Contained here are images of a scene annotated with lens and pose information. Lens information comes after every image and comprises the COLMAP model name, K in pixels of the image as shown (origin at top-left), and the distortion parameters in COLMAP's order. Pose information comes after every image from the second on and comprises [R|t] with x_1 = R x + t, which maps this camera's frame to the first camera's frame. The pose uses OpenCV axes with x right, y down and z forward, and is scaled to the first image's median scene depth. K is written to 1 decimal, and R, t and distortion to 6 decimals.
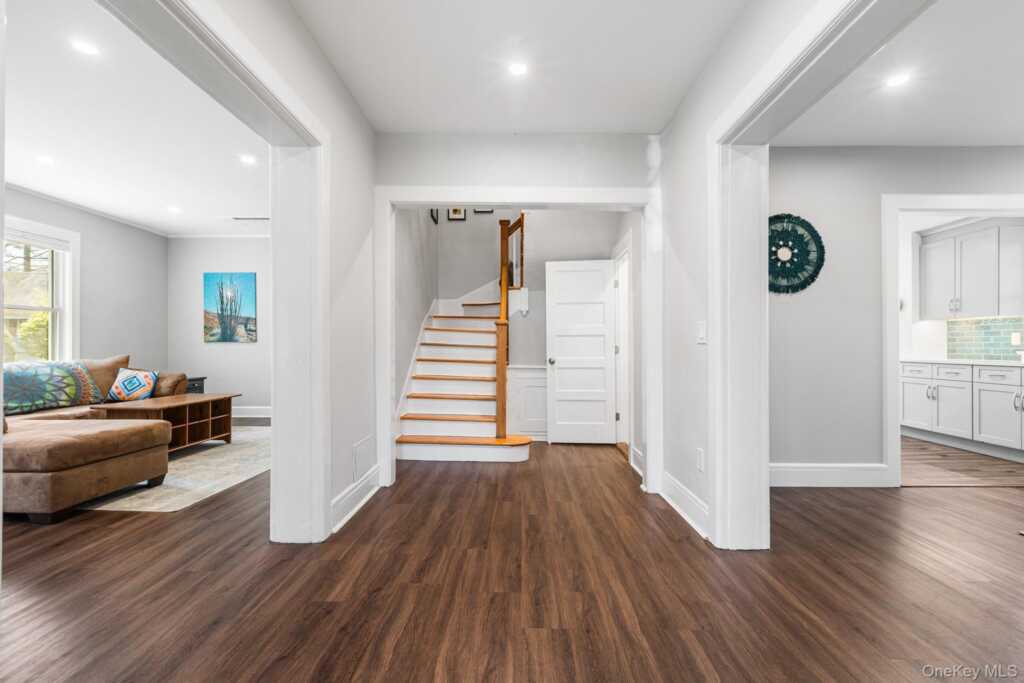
lens RADIAL K [[470.9, 0, 512.3], [0, 470.9, 337.3], [0, 0, 1]] dist [-0.003380, -0.000428]
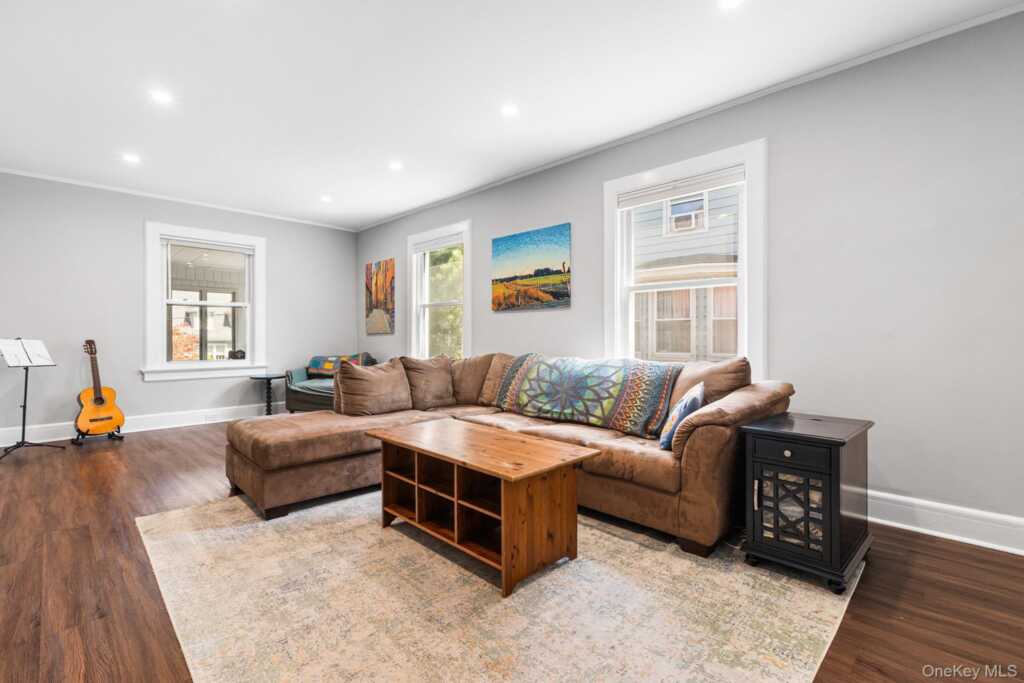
lens RADIAL K [[470.9, 0, 512.3], [0, 470.9, 337.3], [0, 0, 1]] dist [-0.003380, -0.000428]
pose [[-0.697424, 0.000186, -0.716658, -0.381015], [0.015997, 0.999755, -0.015308, 0.026439], [0.716480, -0.022141, -0.697257, 1.457368]]
